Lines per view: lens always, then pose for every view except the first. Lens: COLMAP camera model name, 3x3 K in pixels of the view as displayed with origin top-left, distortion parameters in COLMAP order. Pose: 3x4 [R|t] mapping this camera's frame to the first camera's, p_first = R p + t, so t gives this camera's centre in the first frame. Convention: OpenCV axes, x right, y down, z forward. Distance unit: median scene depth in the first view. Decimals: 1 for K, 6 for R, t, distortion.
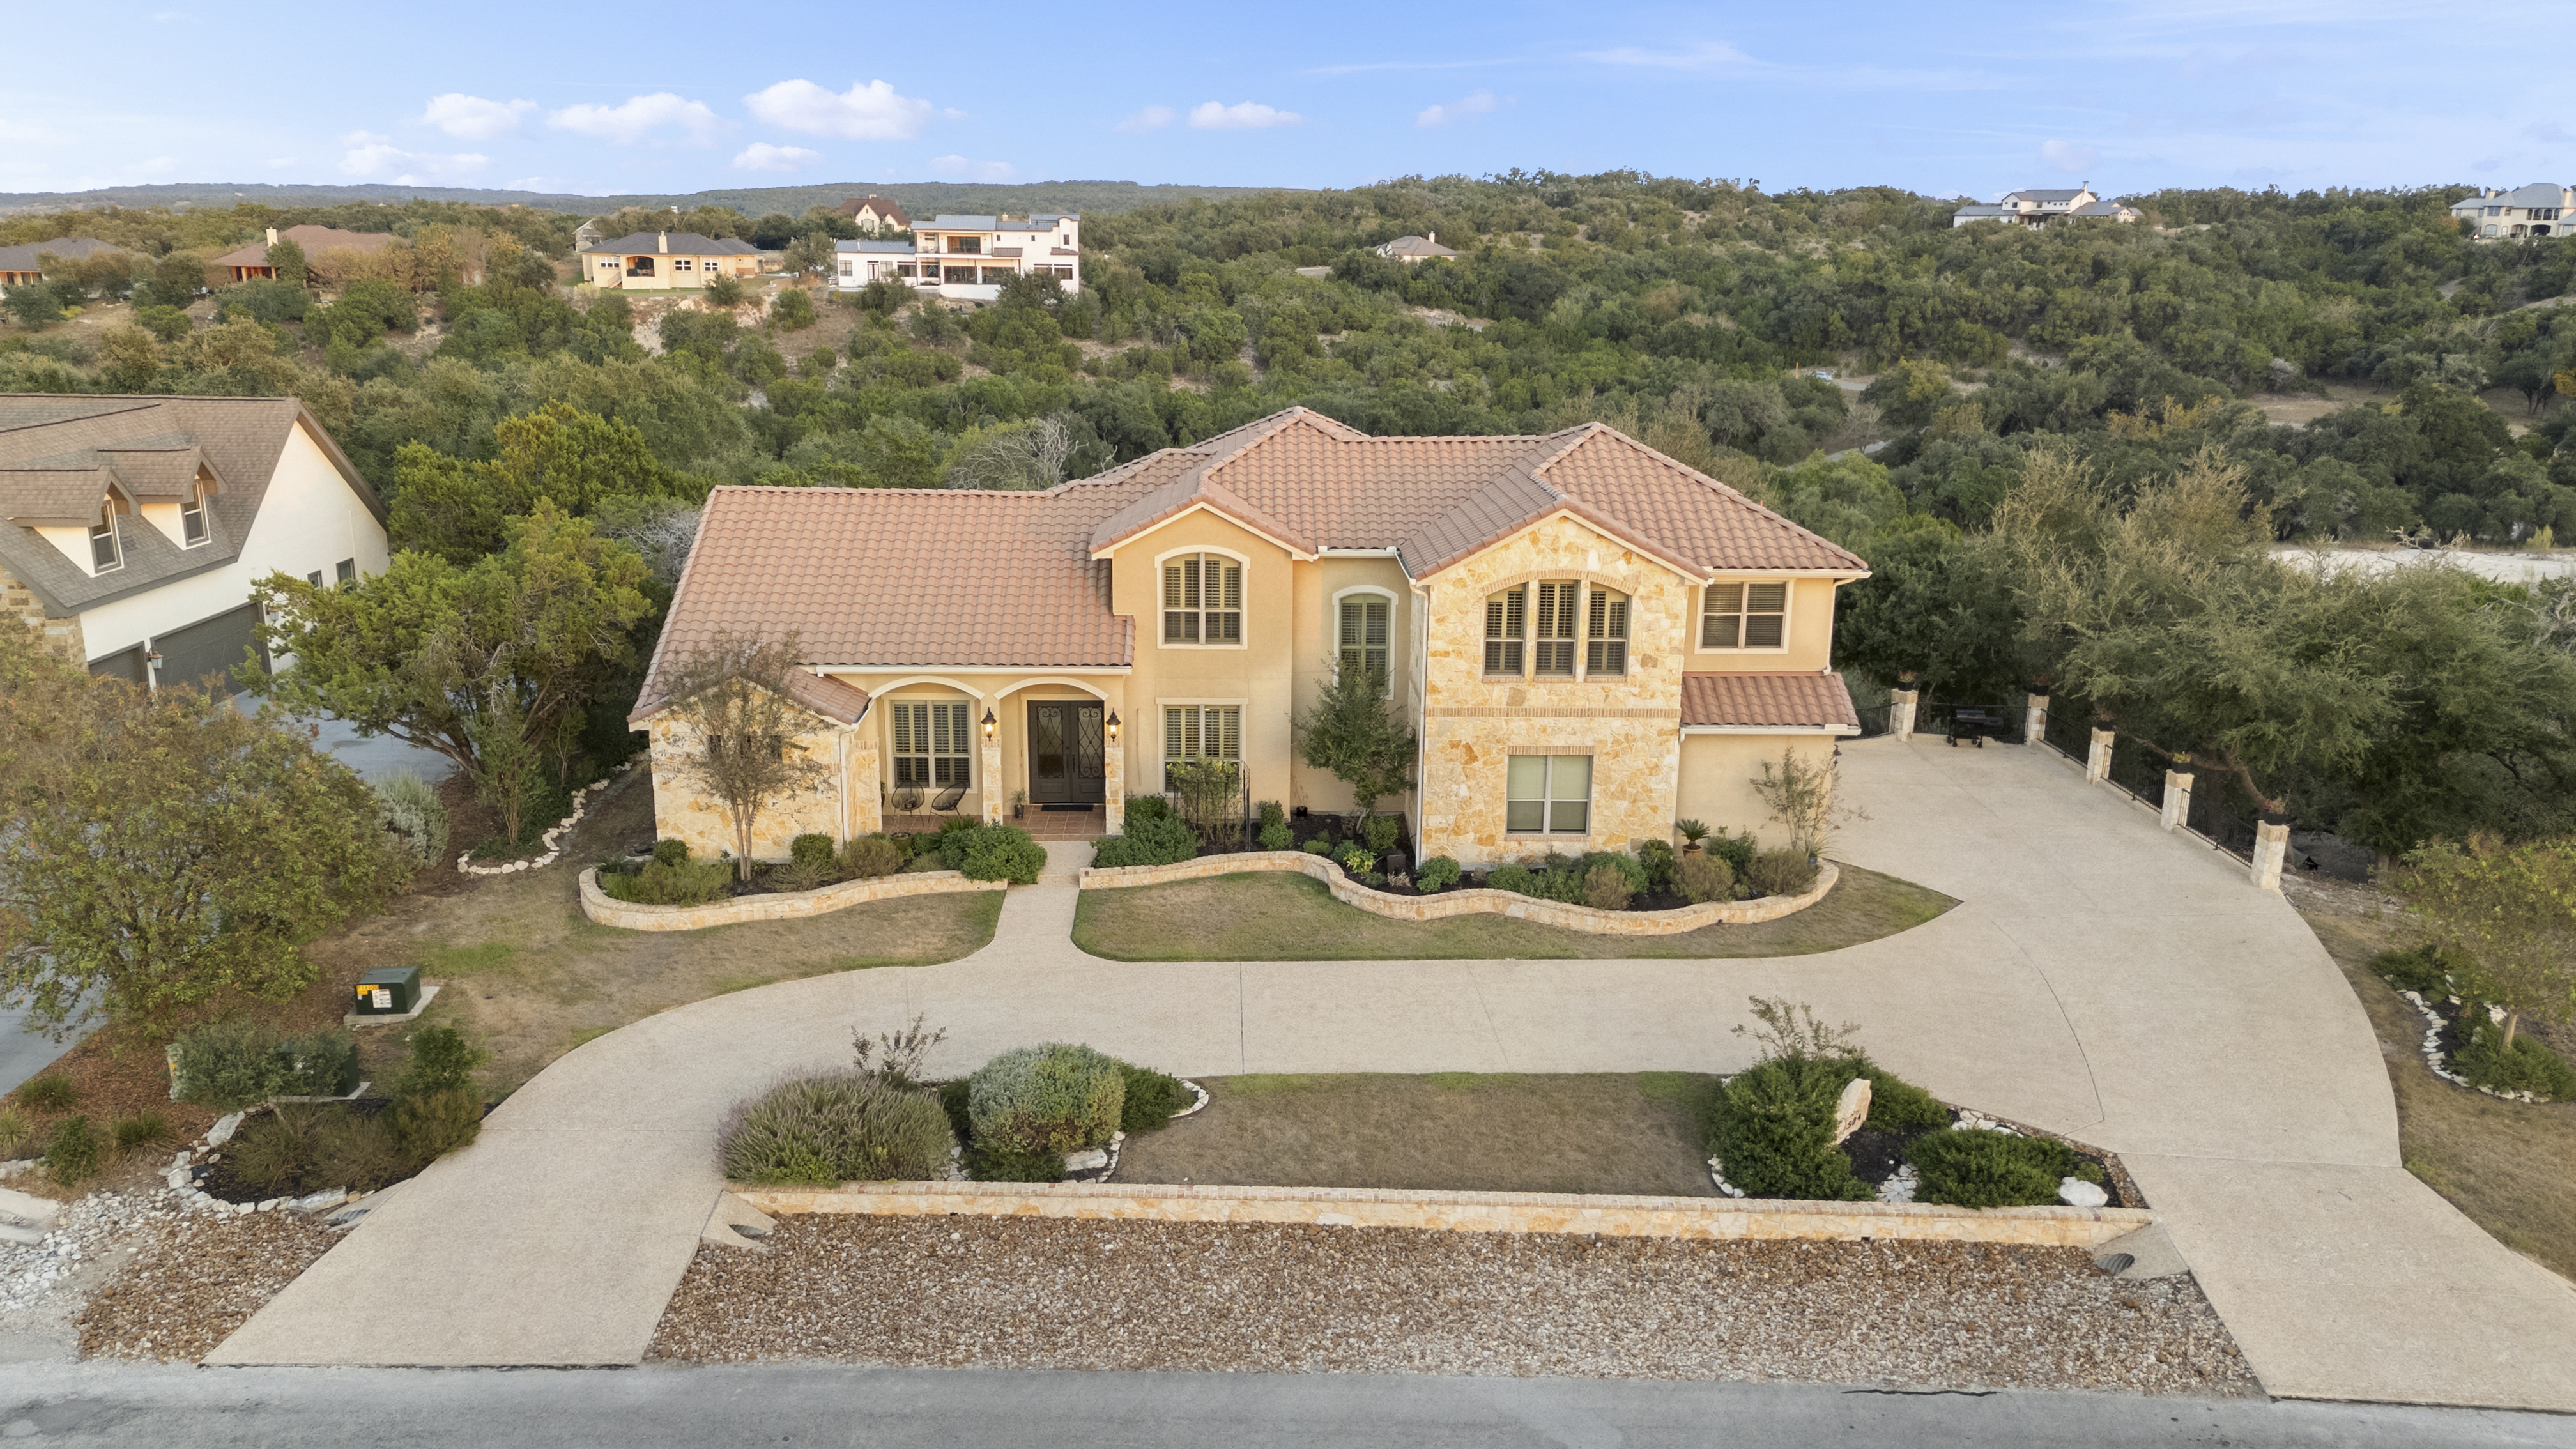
lens RADIAL K [[1925.5, 0, 1288.0], [0, 1925.5, 724.5], [0, 0, 1]] dist [0.080724, -0.076822]
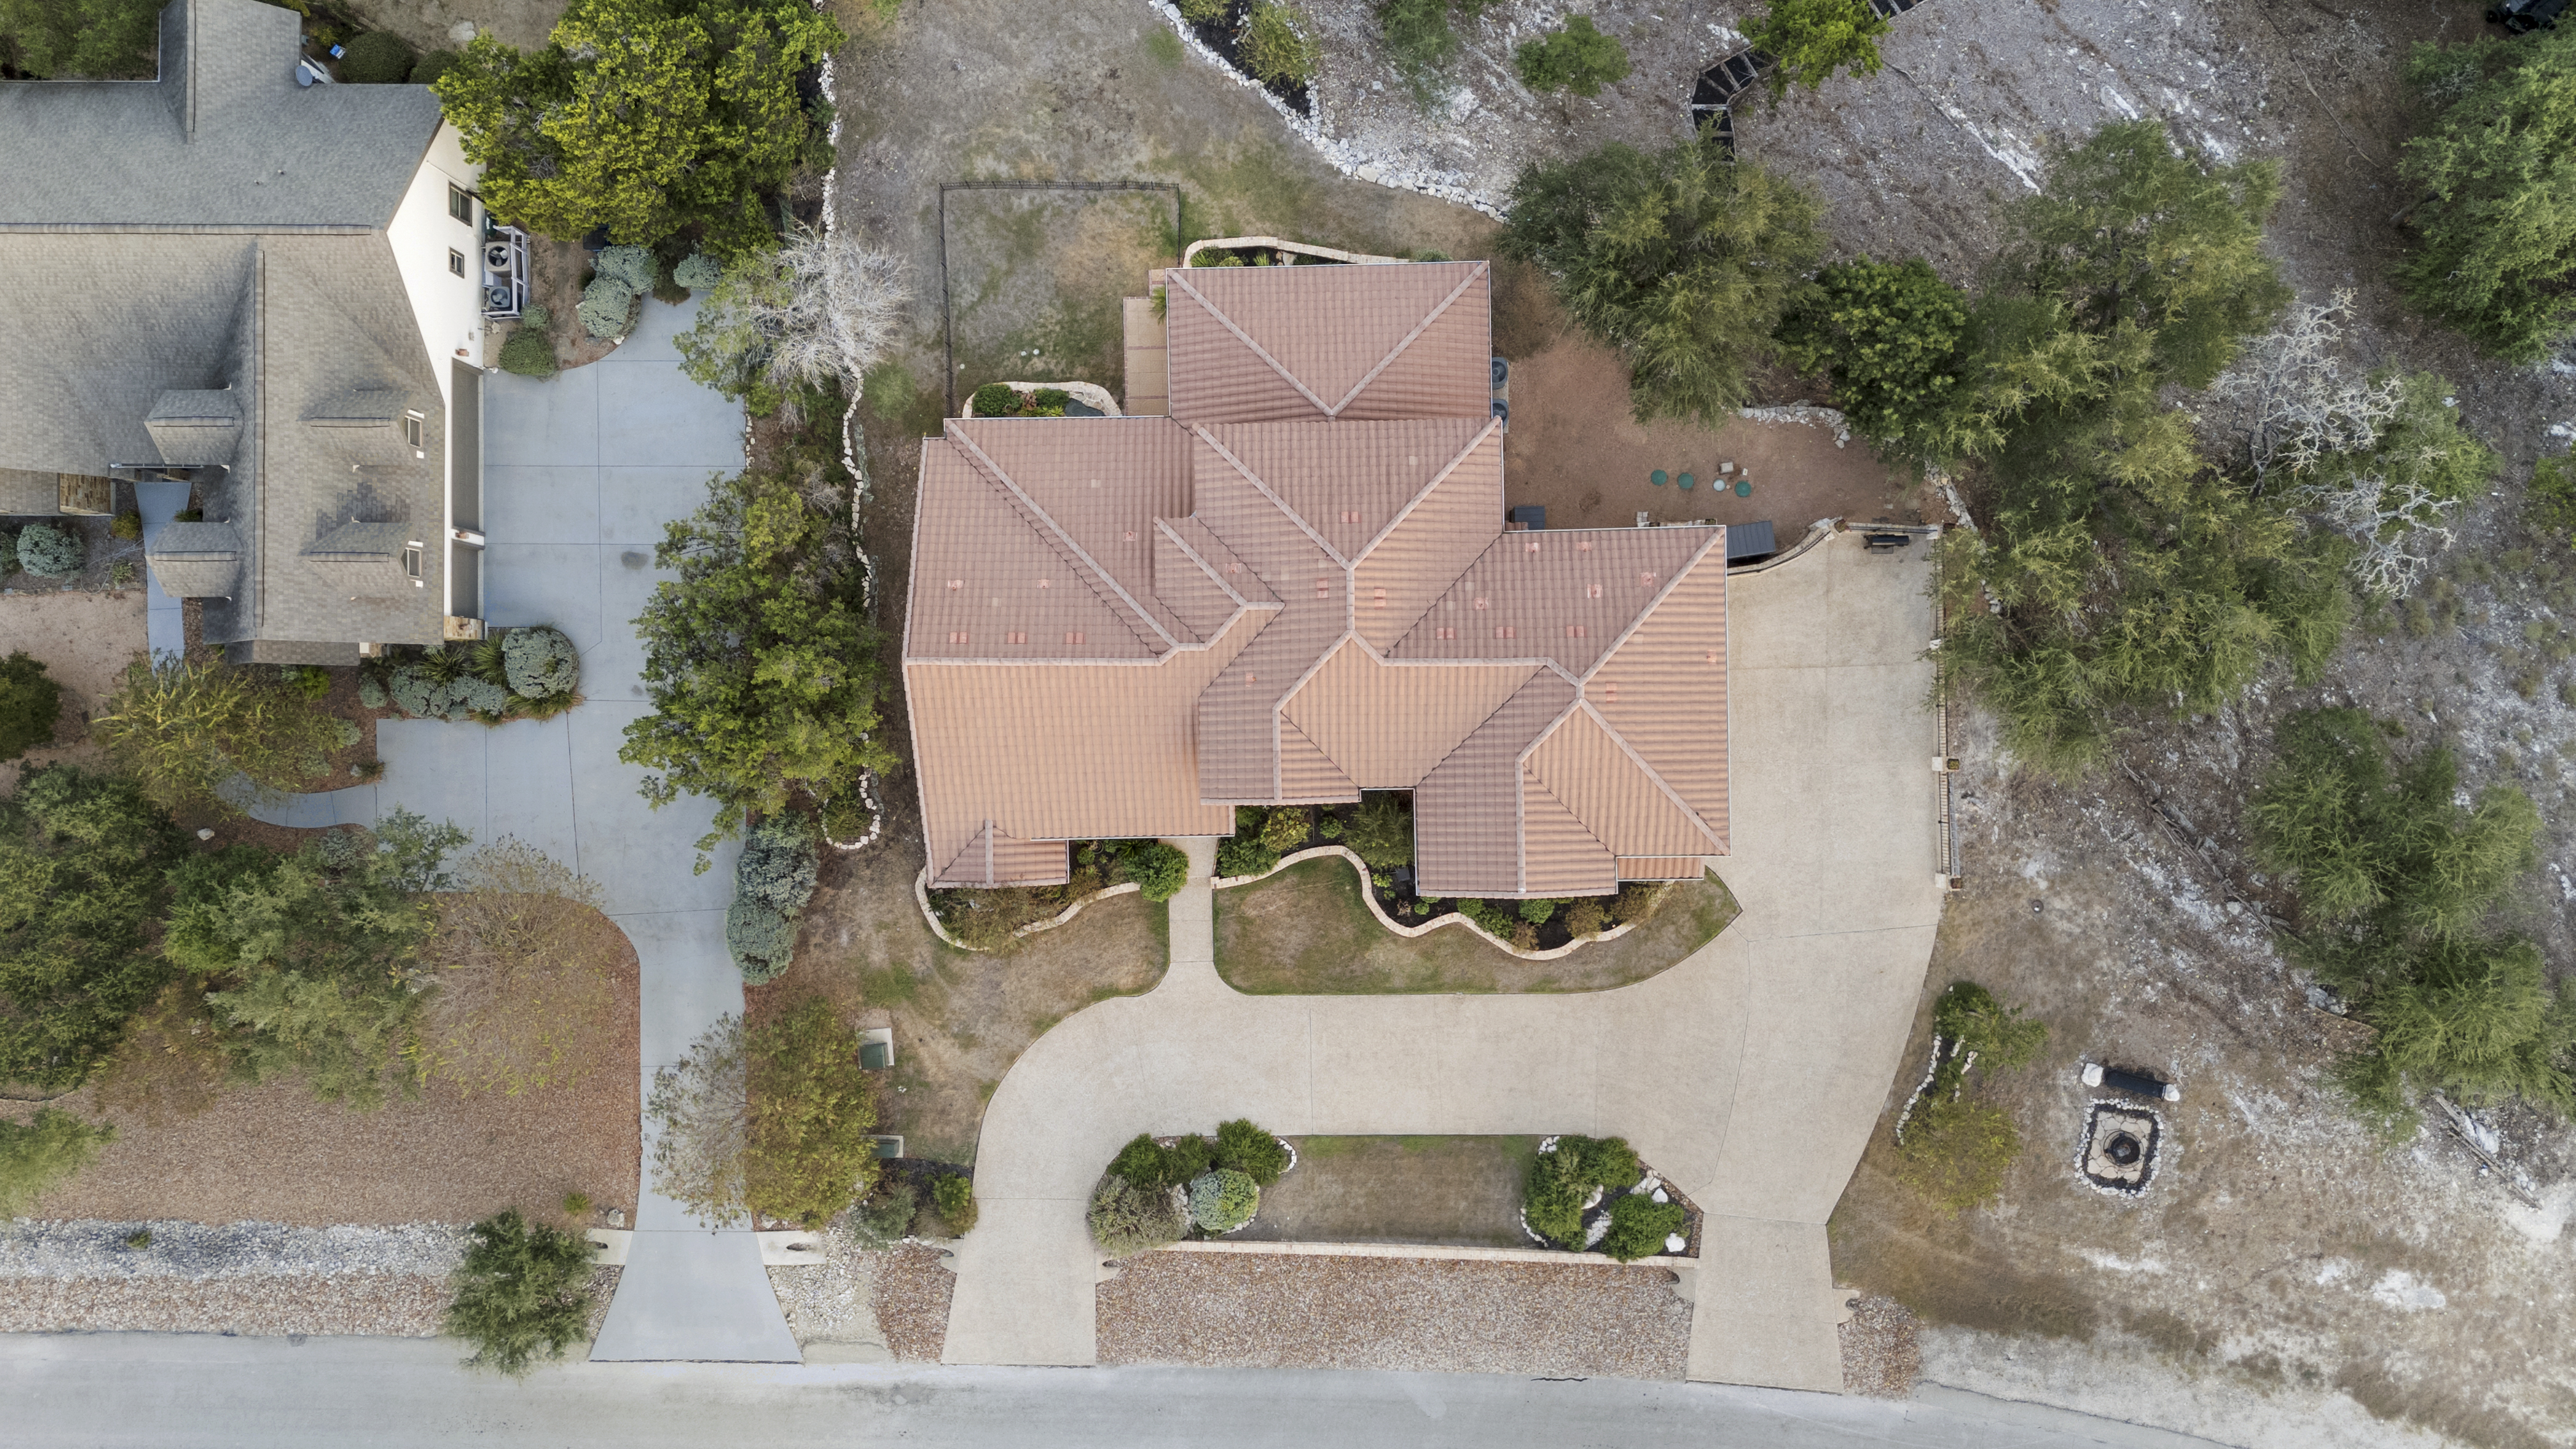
lens RADIAL K [[1885.3, 0, 1288.0], [0, 1885.3, 724.5], [0, 0, 1]] dist [0.079648, -0.069608]
pose [[0.999554, 0.015897, -0.025282, -0.004244], [0.020330, 0.257908, 0.965955, -1.439226], [0.021876, -0.966039, 0.257470, 0.683182]]
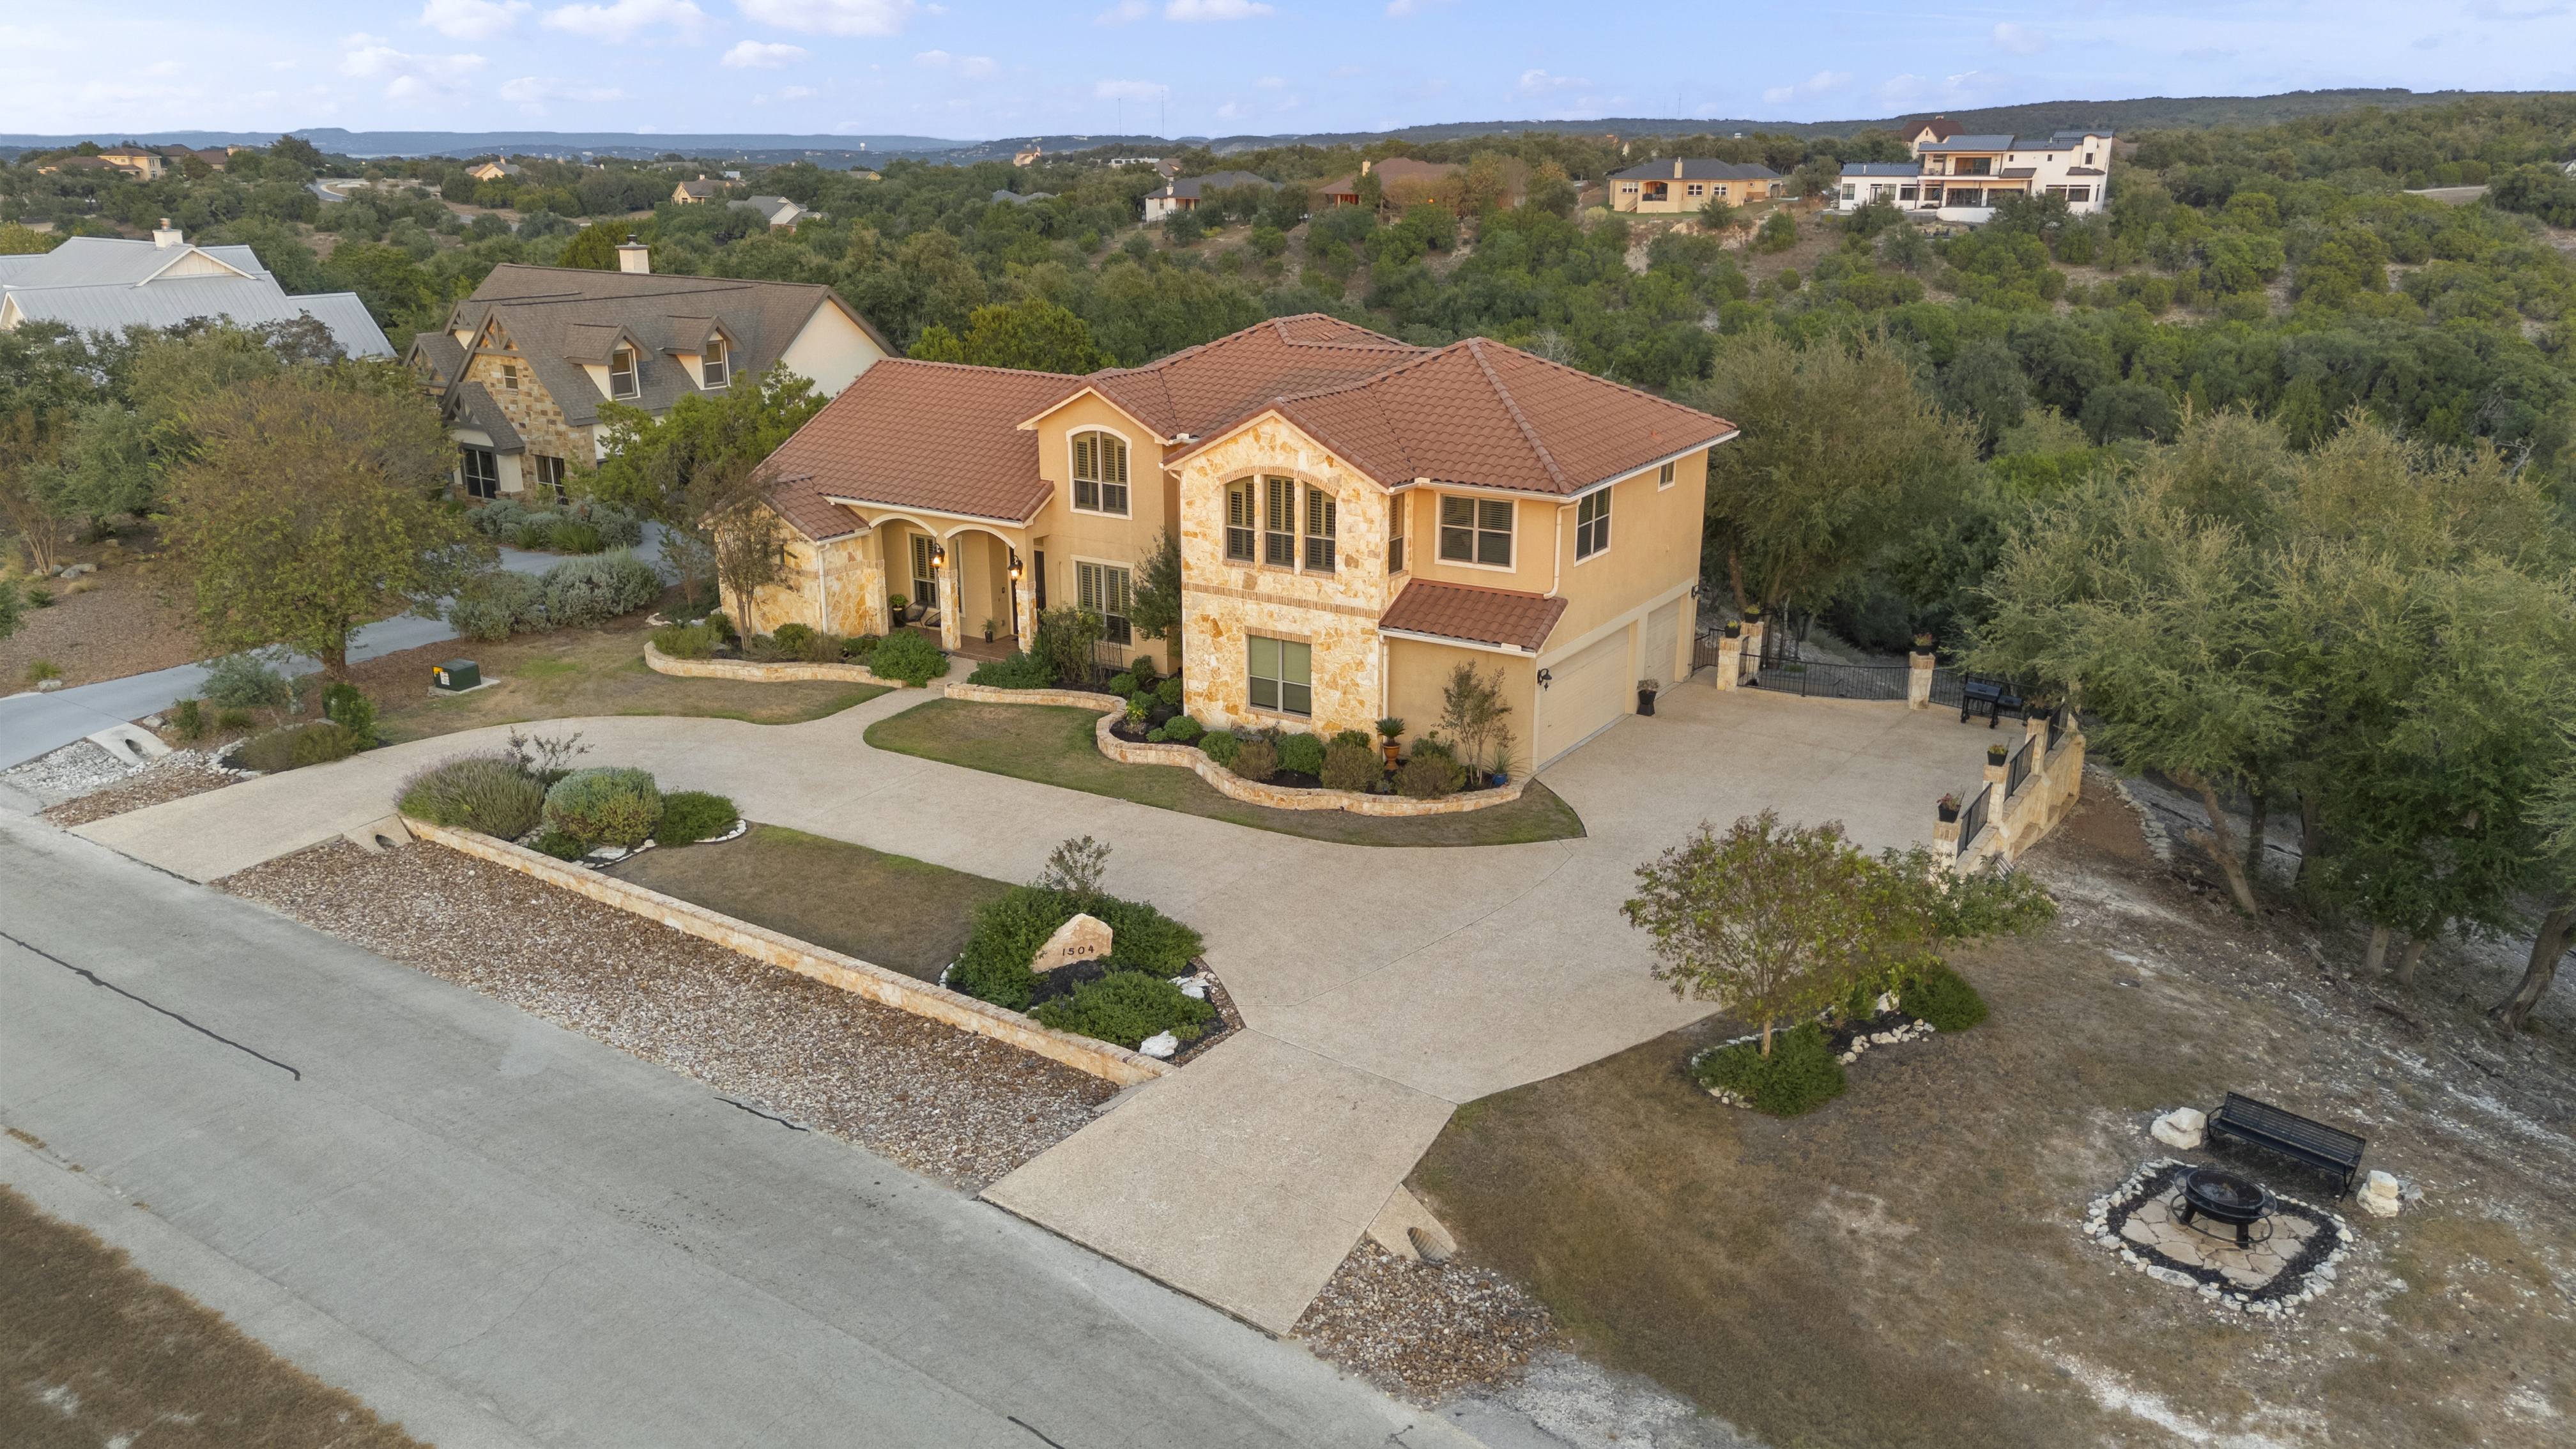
lens RADIAL K [[1885.3, 0, 1288.0], [0, 1885.3, 724.5], [0, 0, 1]] dist [0.079648, -0.069608]
pose [[0.829861, 0.154990, -0.536013, 0.684202], [-0.132767, 0.987905, 0.080105, -0.021369], [0.541945, 0.004689, 0.840401, 0.102614]]
